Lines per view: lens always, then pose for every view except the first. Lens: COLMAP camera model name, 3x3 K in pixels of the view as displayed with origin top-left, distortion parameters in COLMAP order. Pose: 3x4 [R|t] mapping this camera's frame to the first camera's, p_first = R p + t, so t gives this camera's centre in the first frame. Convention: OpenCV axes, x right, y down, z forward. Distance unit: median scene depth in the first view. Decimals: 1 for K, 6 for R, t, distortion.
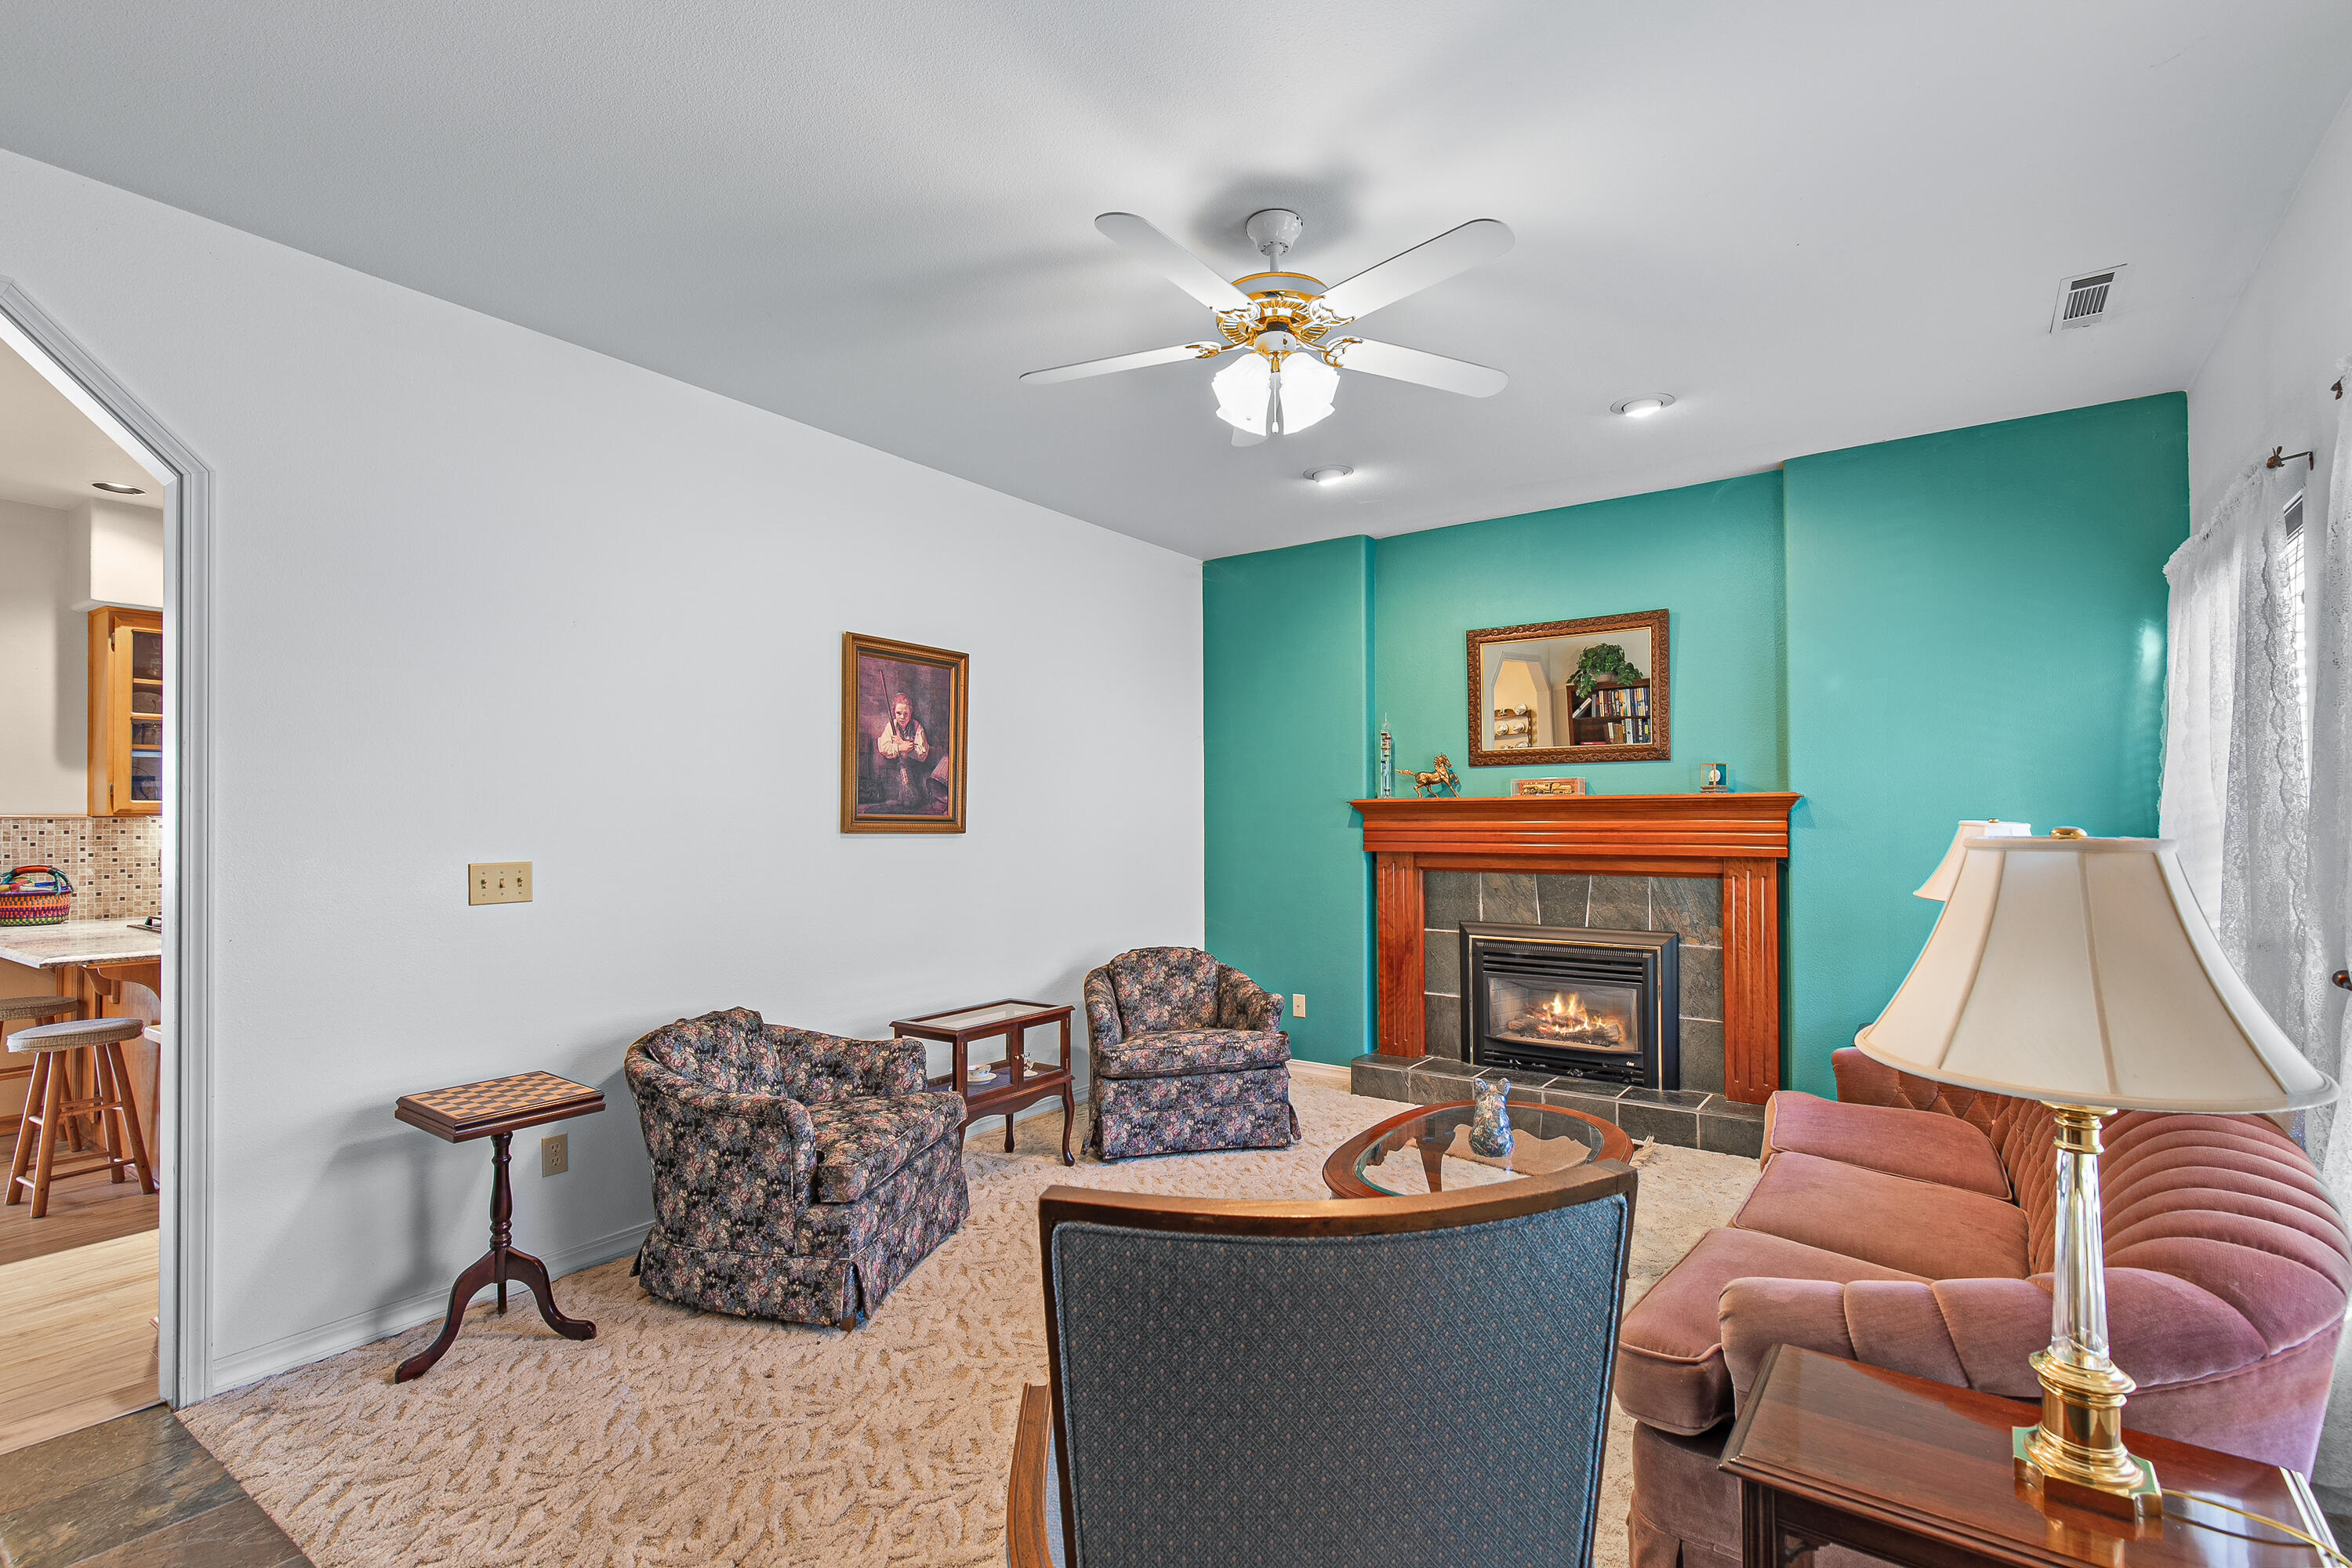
lens RADIAL K [[1083.0, 0, 1193.3], [0, 1083.0, 809.7], [0, 0, 1]] dist [0.004932, 0.000046]
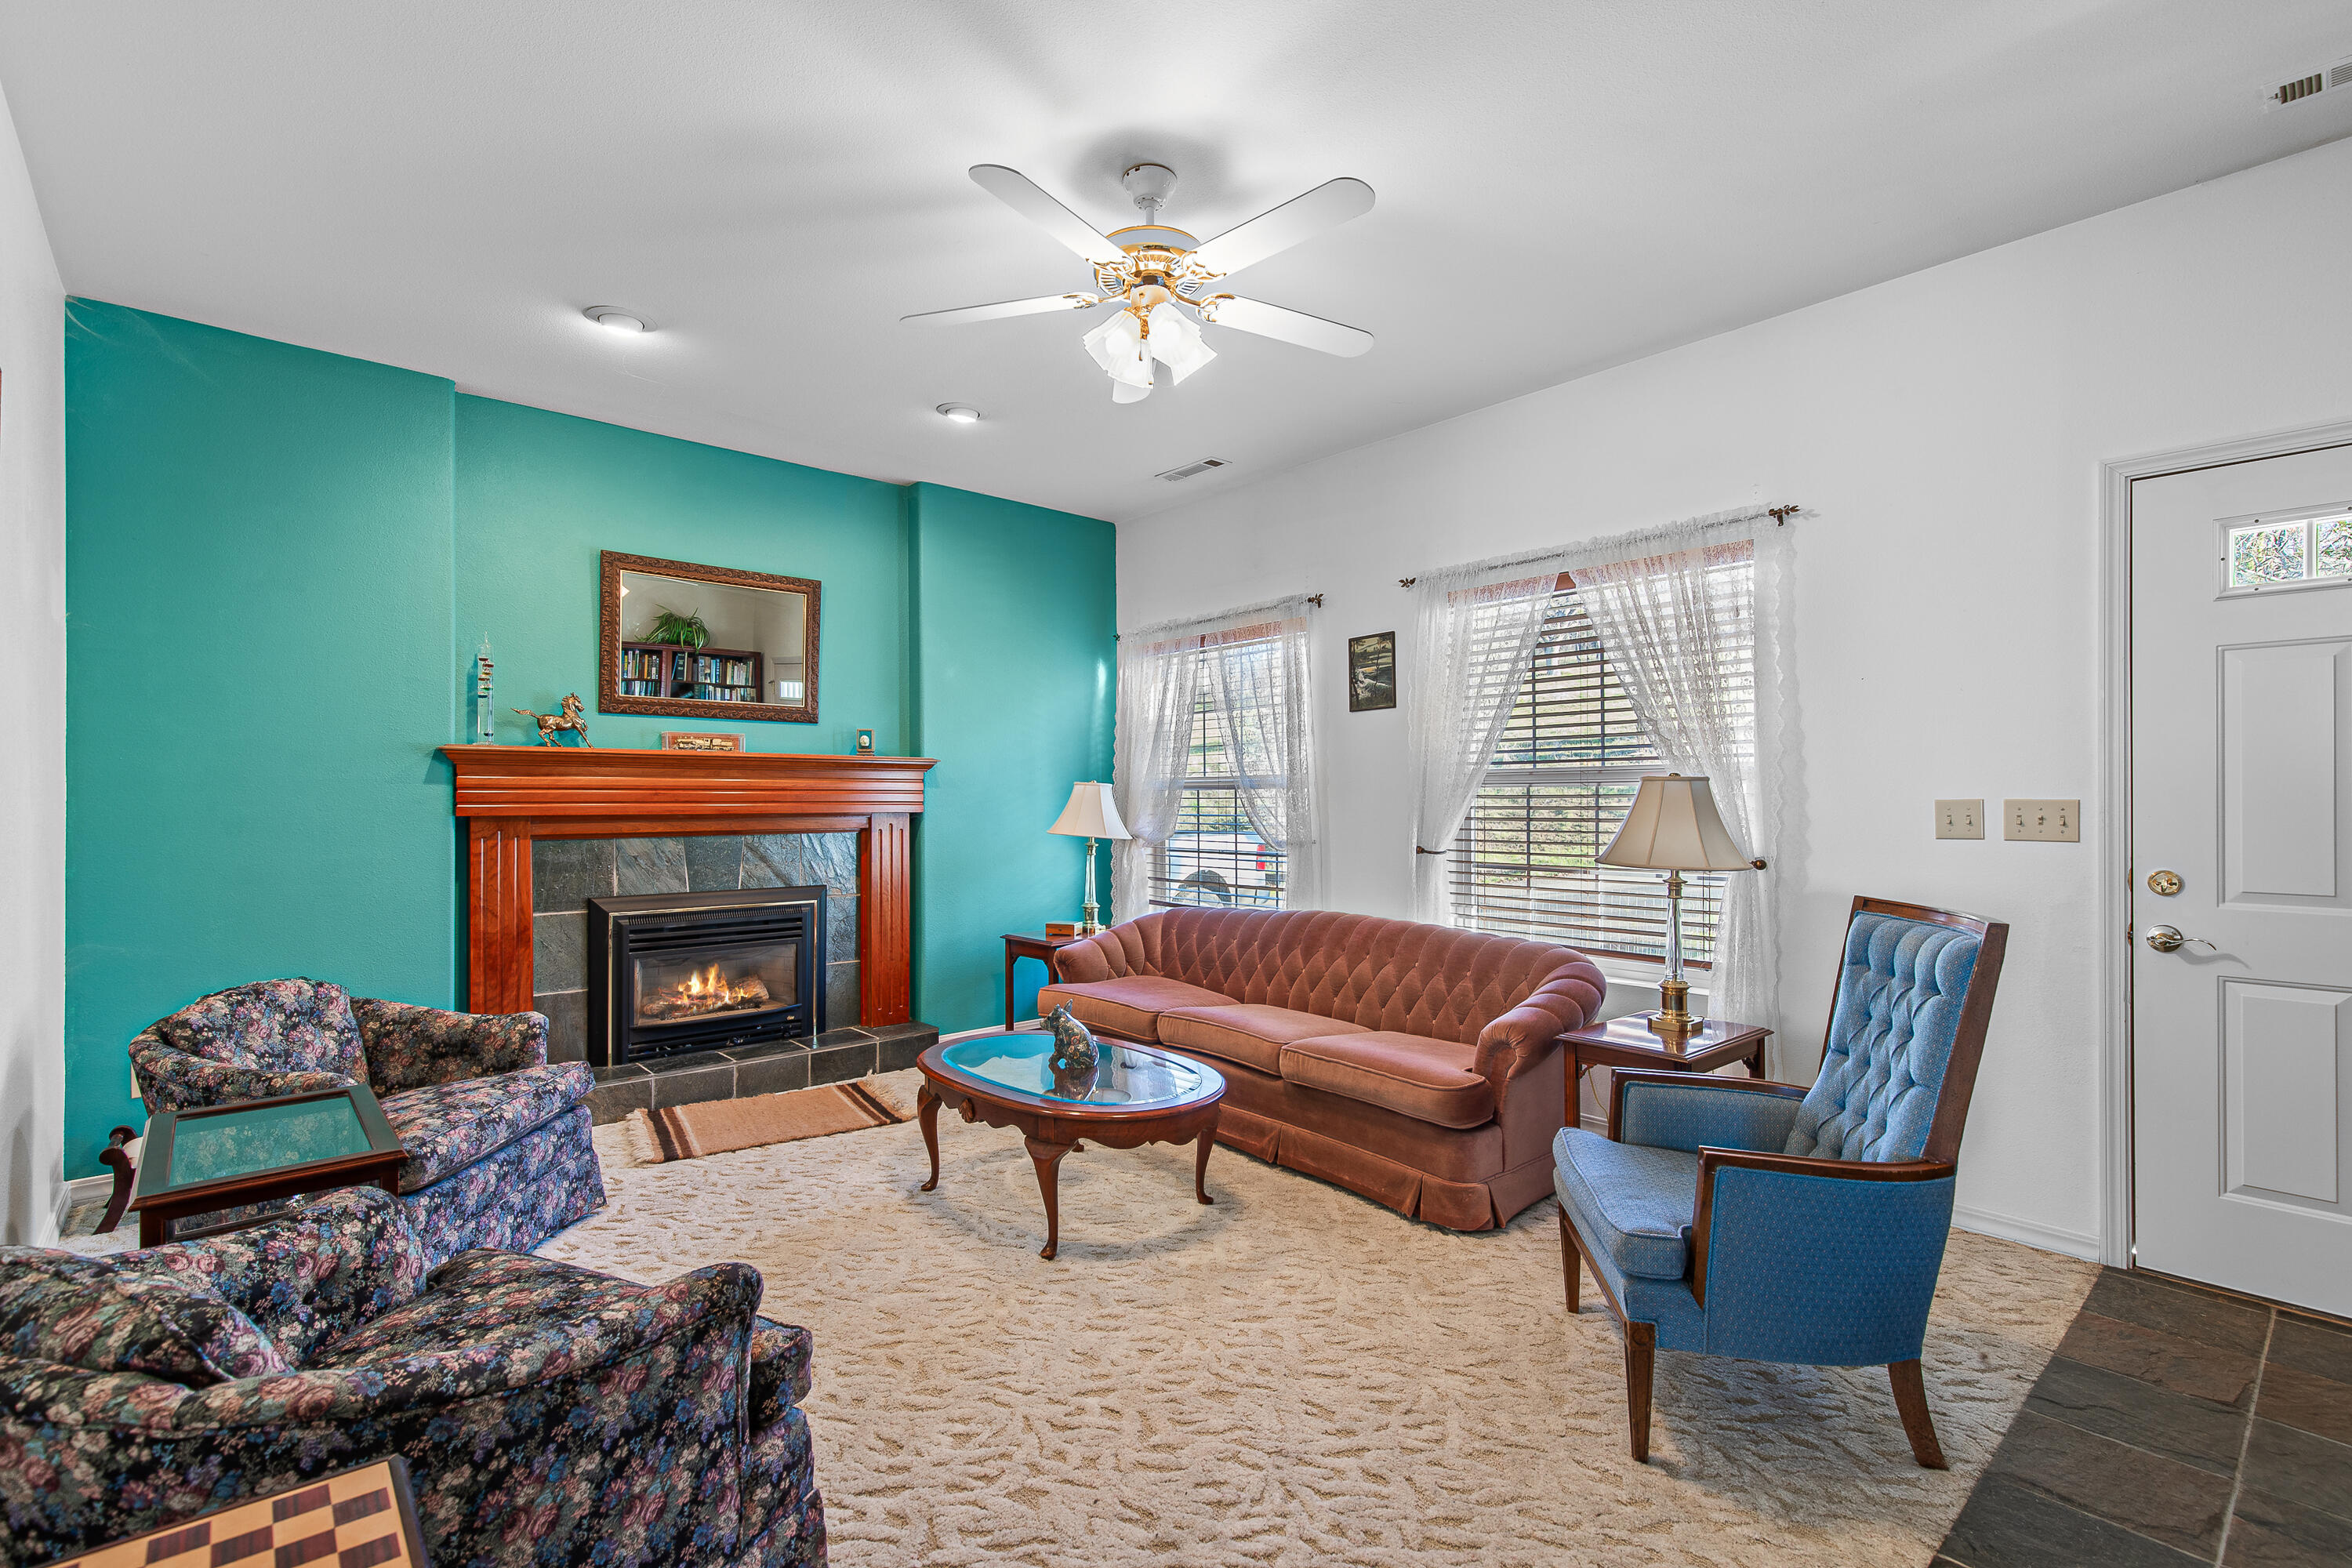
lens RADIAL K [[1083.0, 0, 1187.8], [0, 1083.0, 786.4], [0, 0, 1]] dist [0.004932, 0.000046]
pose [[0.212463, 0.016377, 0.977032, -0.504016], [-0.008359, 0.999853, -0.014942, 0.027978], [-0.977133, -0.004993, 0.212569, 0.408123]]
